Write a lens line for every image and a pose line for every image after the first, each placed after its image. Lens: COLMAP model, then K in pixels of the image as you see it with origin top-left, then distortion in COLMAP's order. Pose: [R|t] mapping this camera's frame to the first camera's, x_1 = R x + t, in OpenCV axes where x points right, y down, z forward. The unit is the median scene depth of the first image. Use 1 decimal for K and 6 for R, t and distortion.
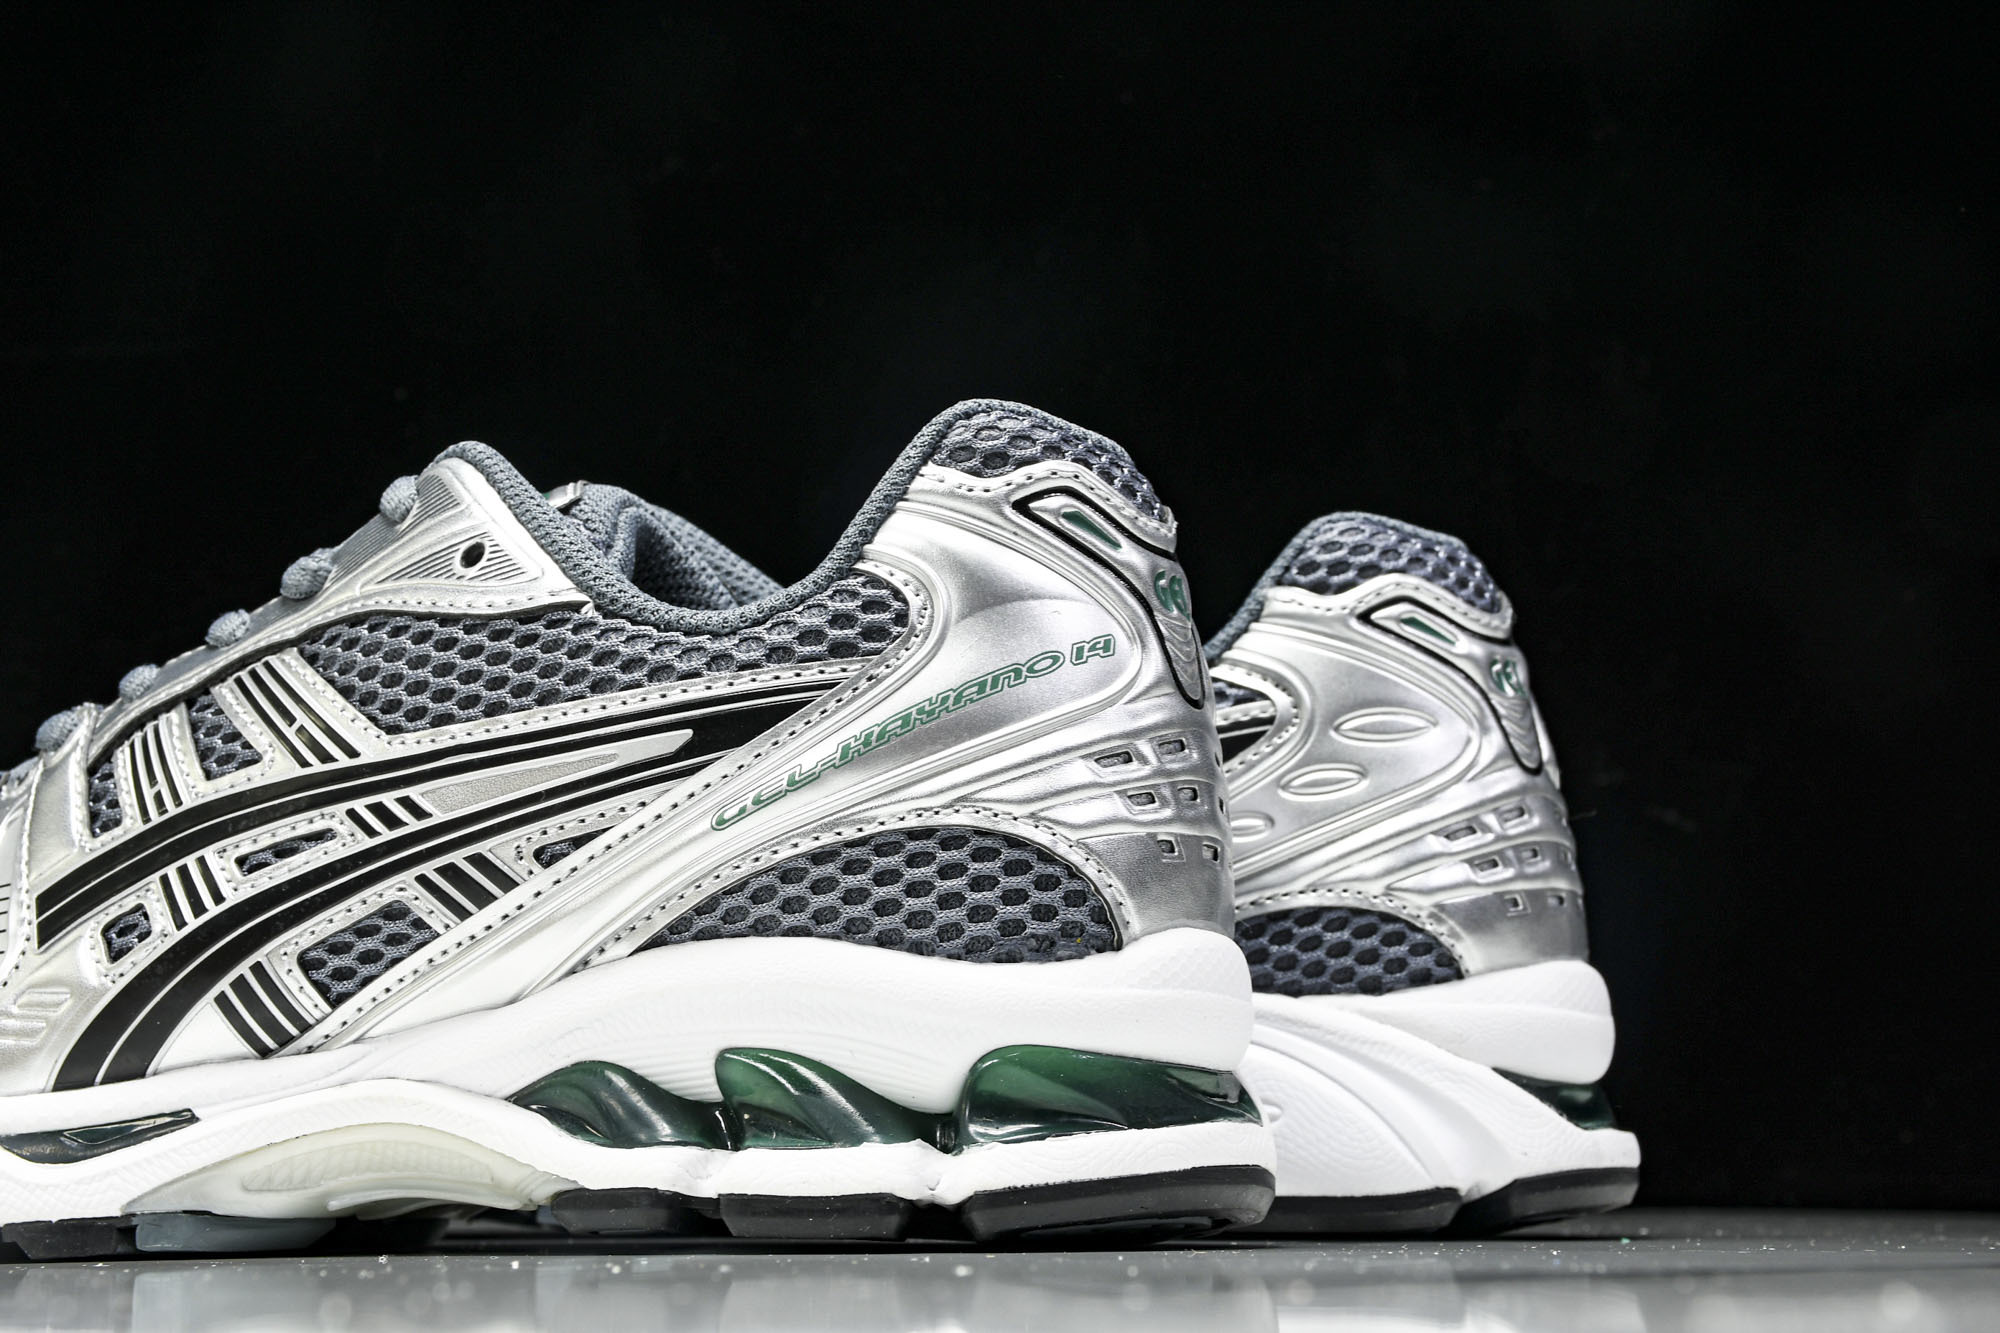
lens RADIAL K [[3588.9, 0, 1000.0], [0, 3588.9, 666.5], [0, 0, 1]] dist [0.123288, 0.296580]
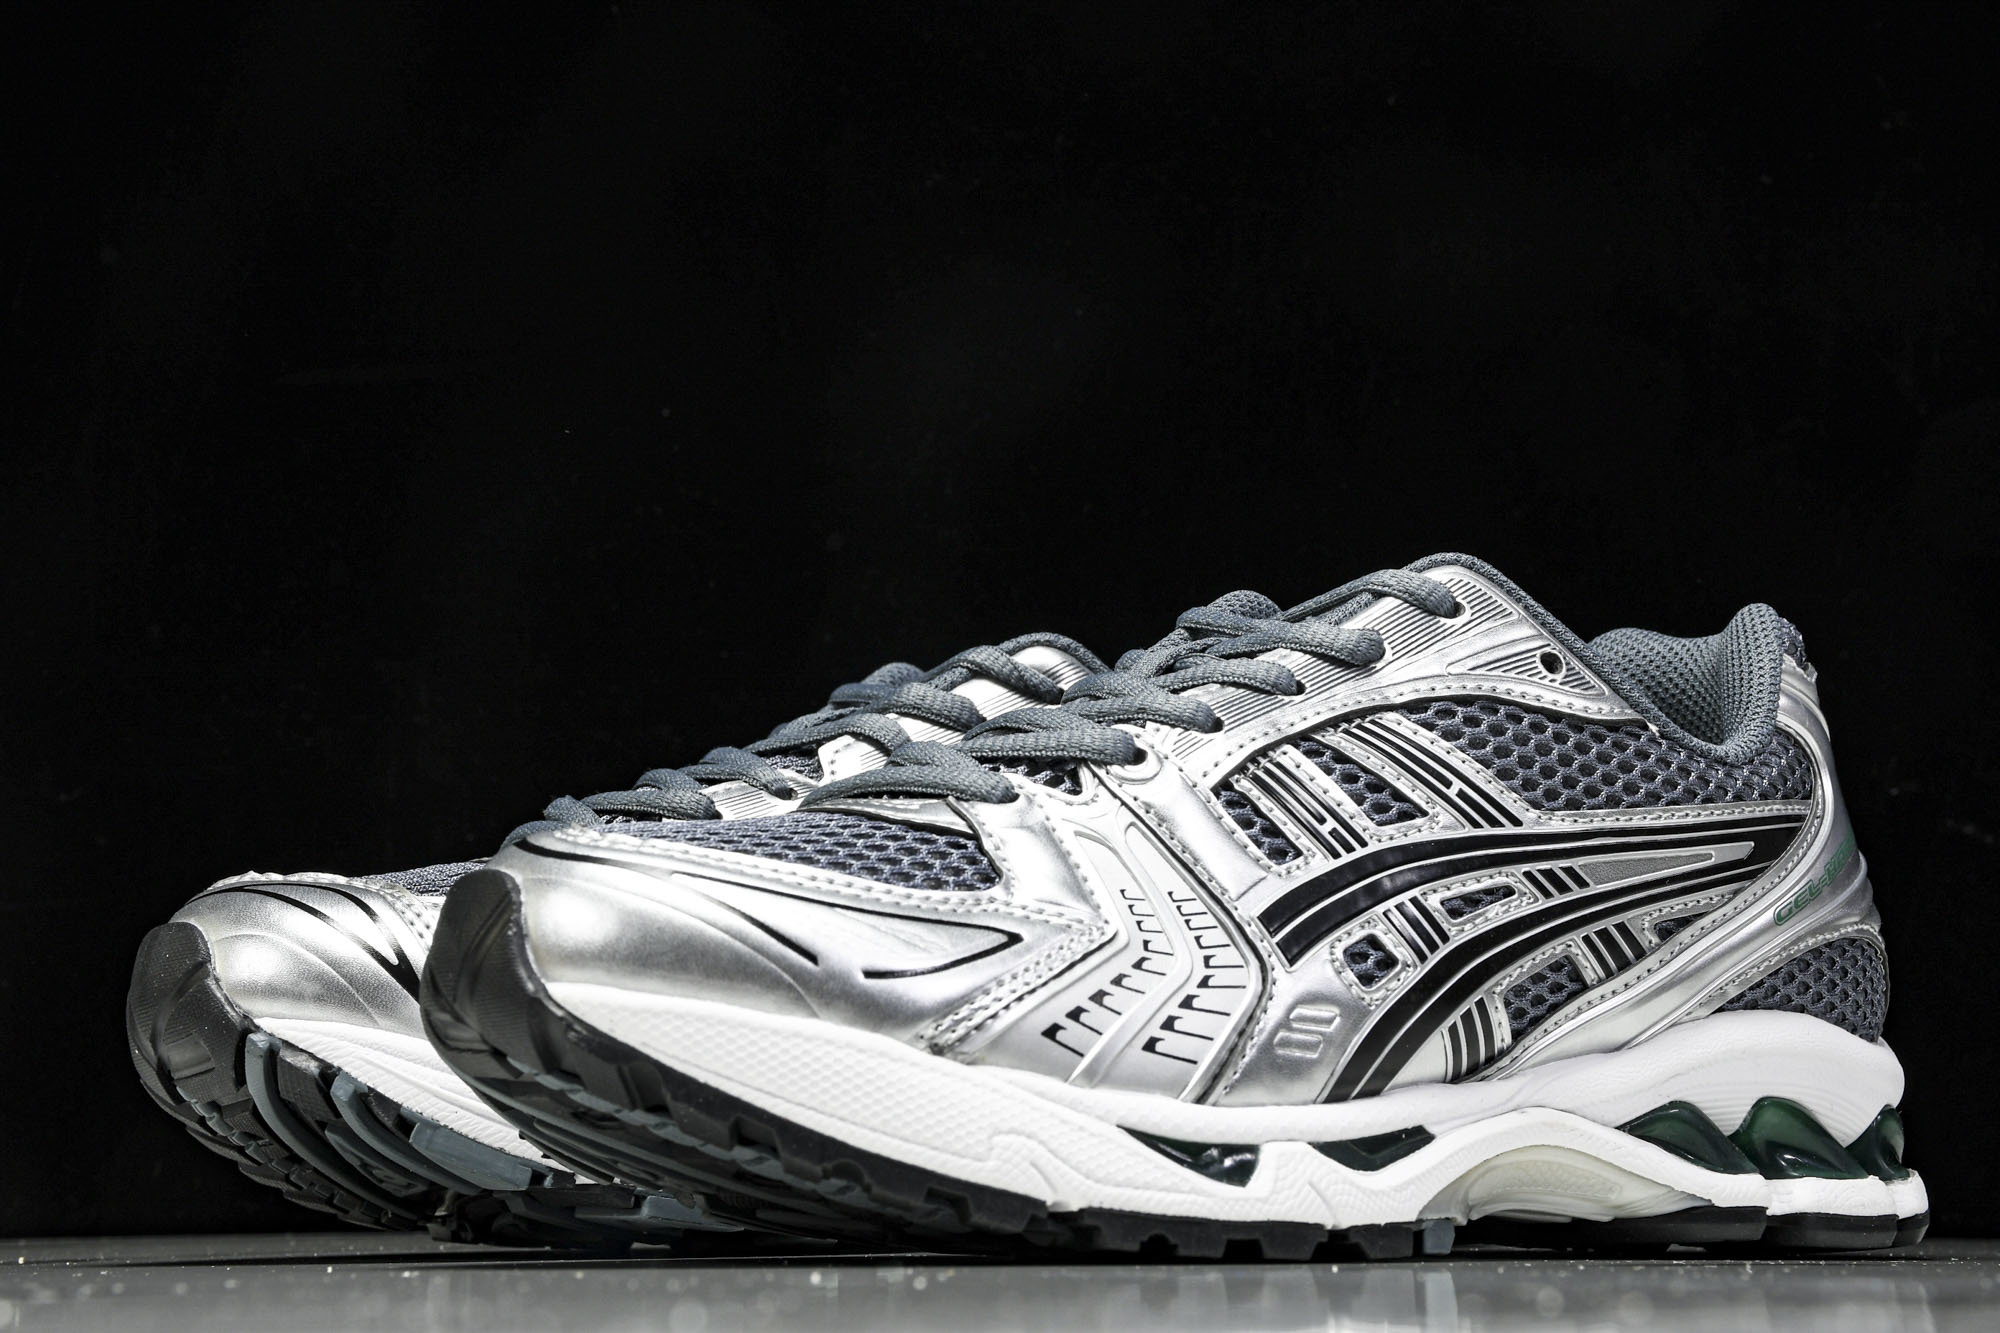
lens RADIAL K [[3588.9, 0, 1000.0], [0, 3588.9, 666.5], [0, 0, 1]] dist [0.123288, 0.296580]
pose [[0.511002, 0.134144, 0.849048, -1.273697], [-0.132416, 0.988242, -0.076441, 0.086507], [-0.849319, -0.073366, 0.522757, 0.554556]]
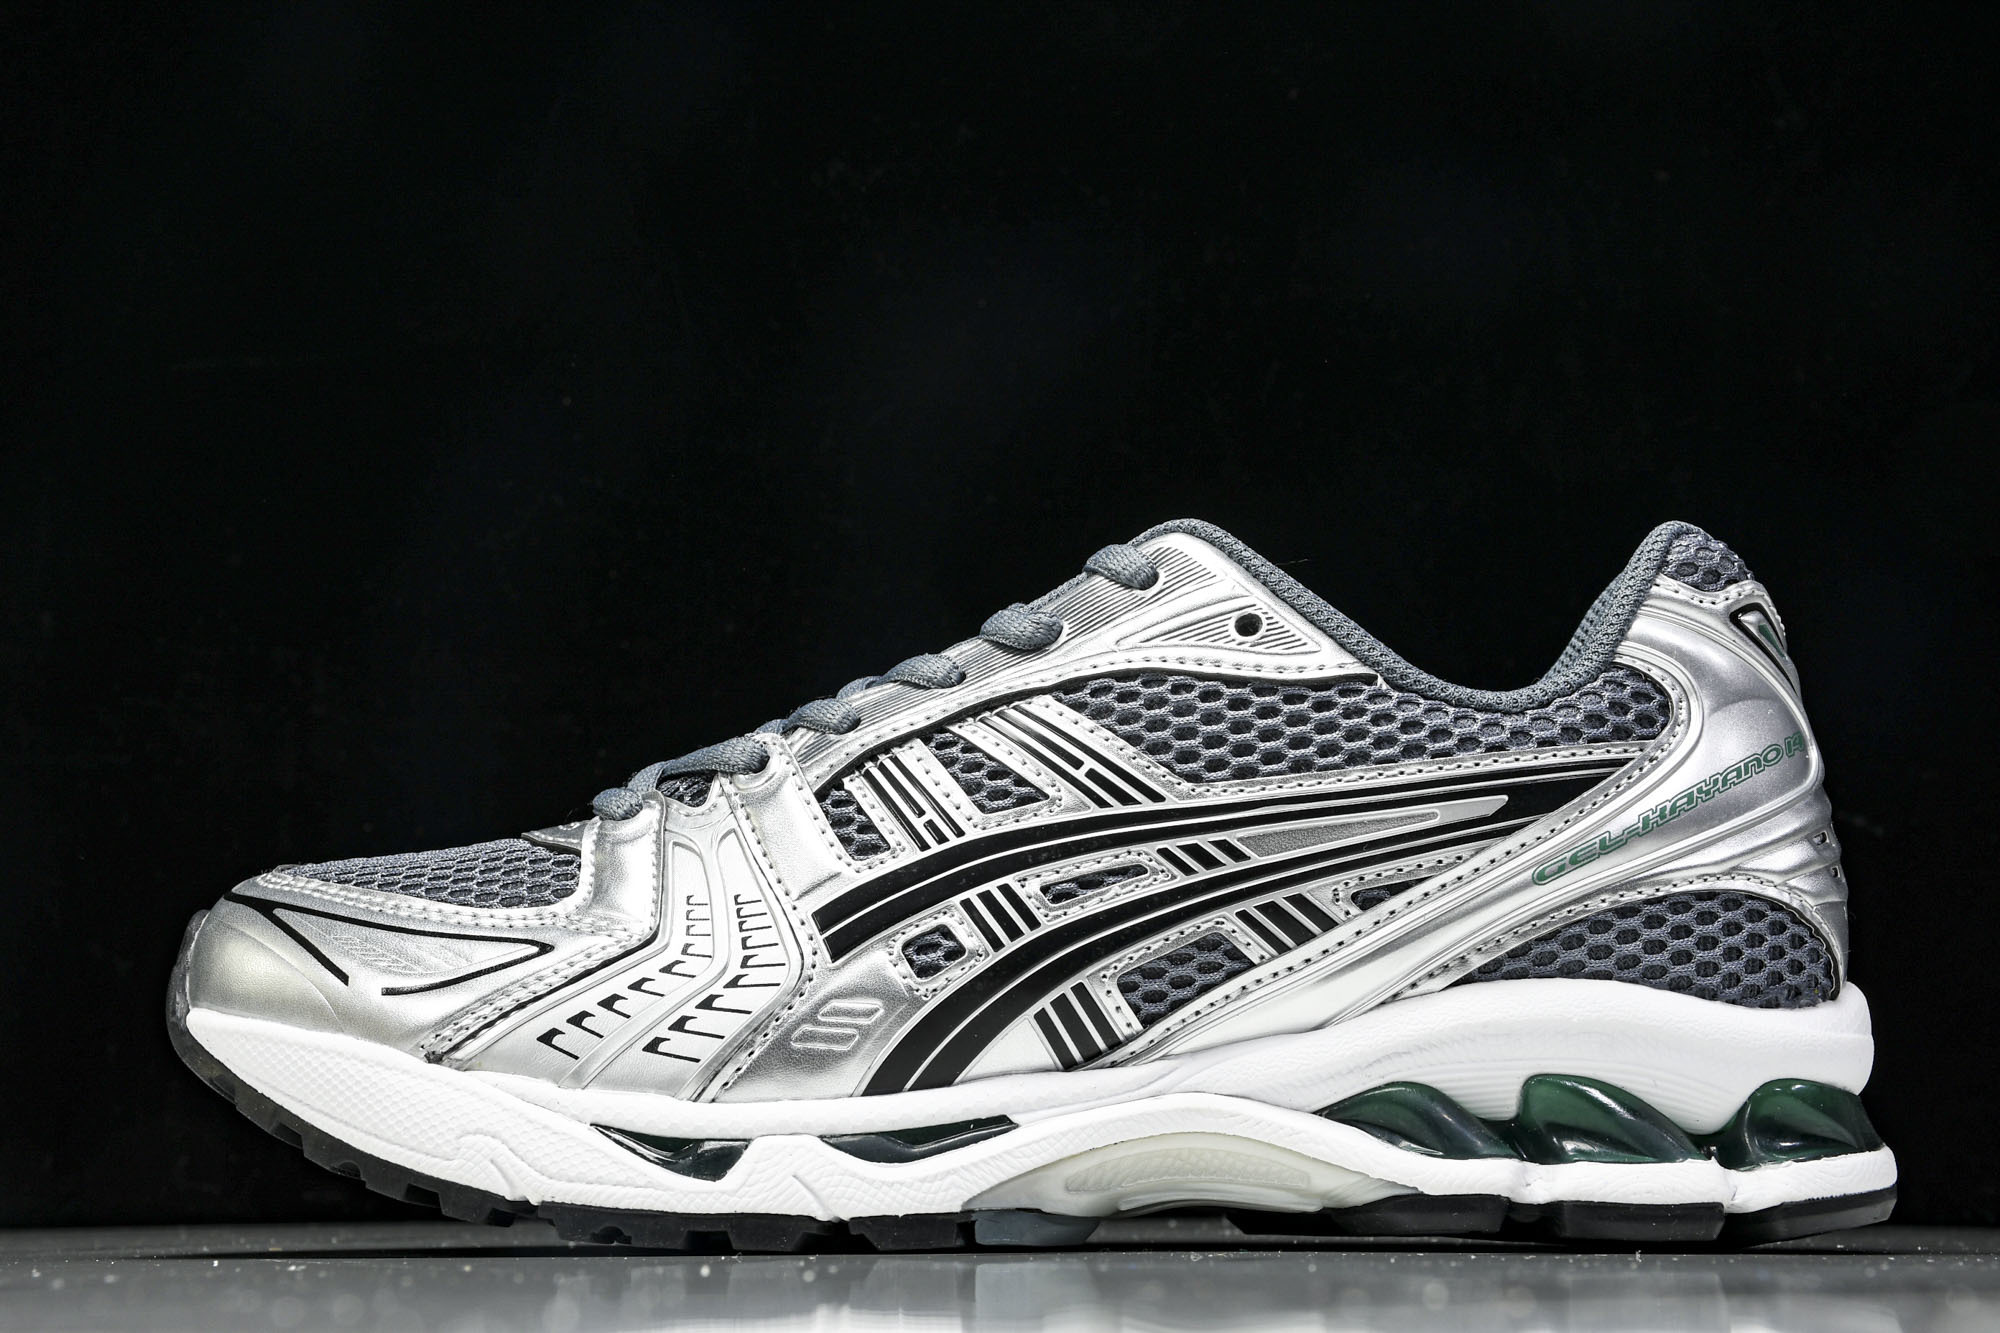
lens RADIAL K [[3588.9, 0, 1000.0], [0, 3588.9, 666.5], [0, 0, 1]] dist [0.123288, 0.296580]
pose [[0.922635, 0.063701, 0.380377, -0.660193], [-0.060306, 0.997962, -0.020848, 0.009983], [-0.380930, -0.003704, 0.924597, -0.001518]]
